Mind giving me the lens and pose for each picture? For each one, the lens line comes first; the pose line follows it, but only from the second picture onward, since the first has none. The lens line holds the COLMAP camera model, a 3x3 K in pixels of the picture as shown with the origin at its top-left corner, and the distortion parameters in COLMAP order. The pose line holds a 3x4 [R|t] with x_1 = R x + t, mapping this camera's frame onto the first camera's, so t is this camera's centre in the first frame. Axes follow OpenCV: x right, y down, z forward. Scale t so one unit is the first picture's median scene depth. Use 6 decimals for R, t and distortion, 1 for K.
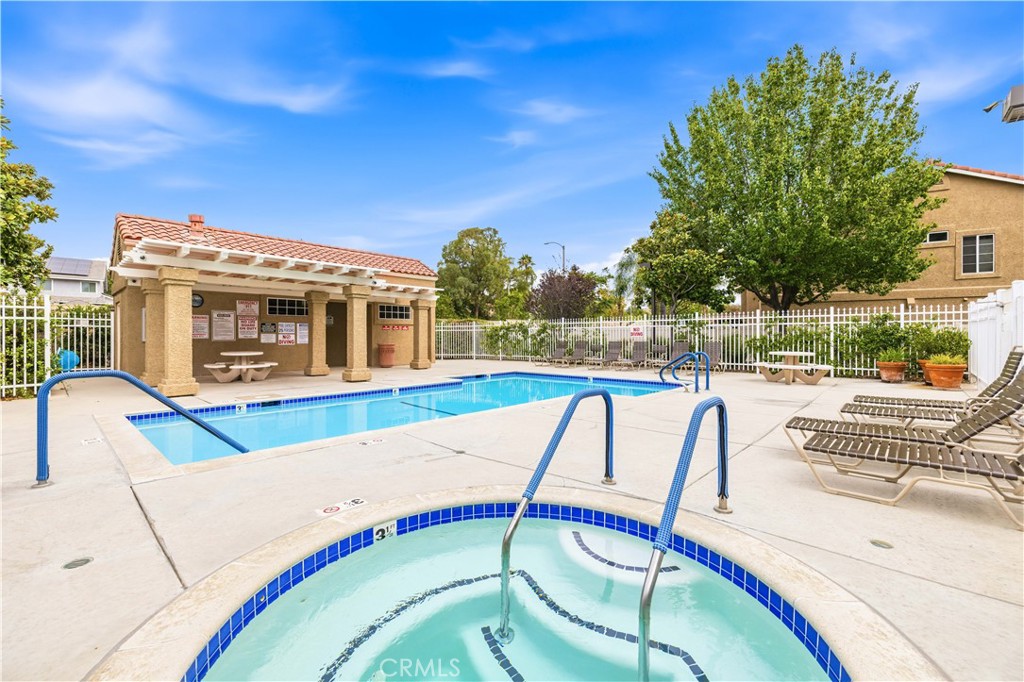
lens RADIAL K [[417.4, 0, 494.8], [0, 417.4, 337.6], [0, 0, 1]] dist [-0.001487, -0.000134]
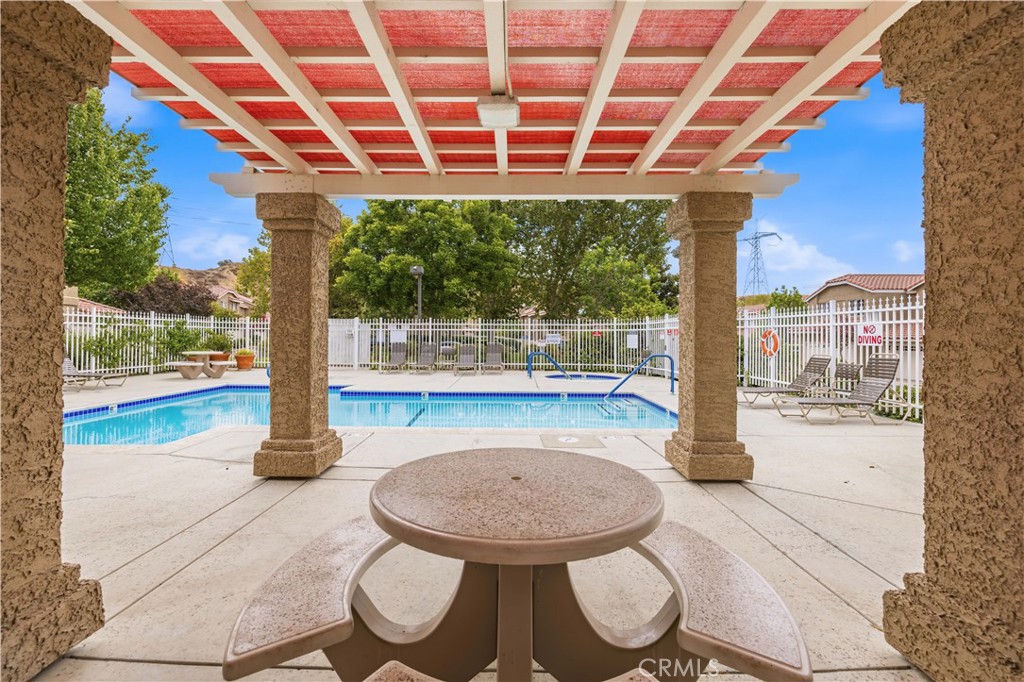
lens RADIAL K [[438.0, 0, 509.2], [0, 438.0, 337.6], [0, 0, 1]] dist [-0.001829, -0.000222]
pose [[-0.689401, -0.009403, 0.724319, -0.659641], [-0.005631, 0.999955, 0.007622, -0.015560], [-0.724358, 0.001176, -0.689423, 1.024800]]
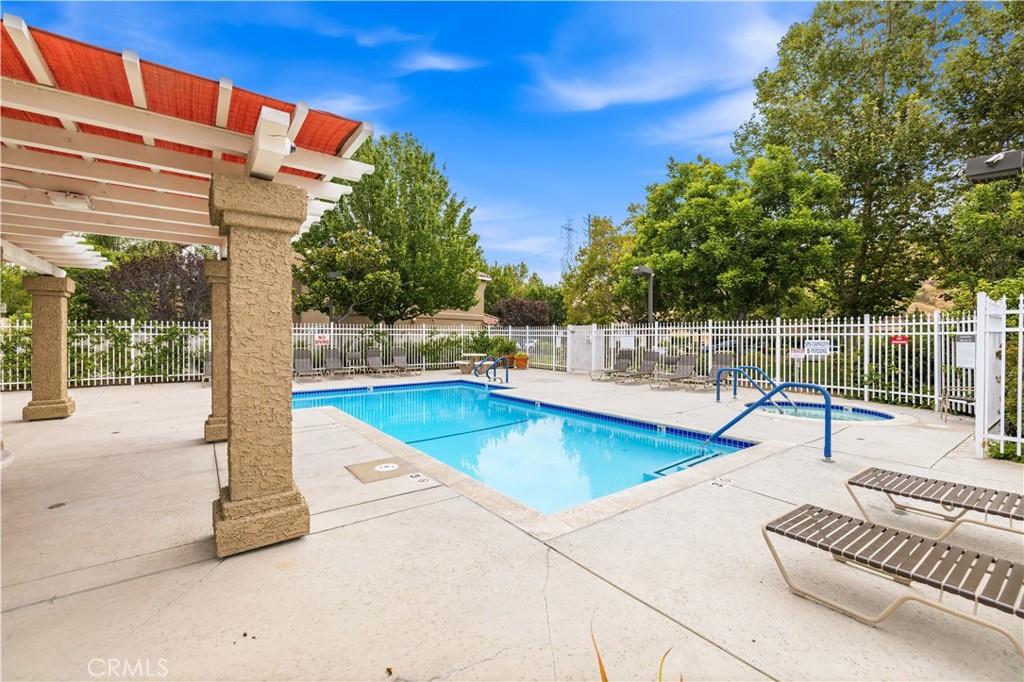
lens RADIAL K [[438.0, 0, 509.2], [0, 438.0, 337.6], [0, 0, 1]] dist [-0.001829, -0.000222]
pose [[0.170417, -0.001172, 0.985371, -0.748854], [0.001904, 0.999998, 0.000860, -0.023384], [-0.985370, 0.001730, 0.170419, 0.489990]]
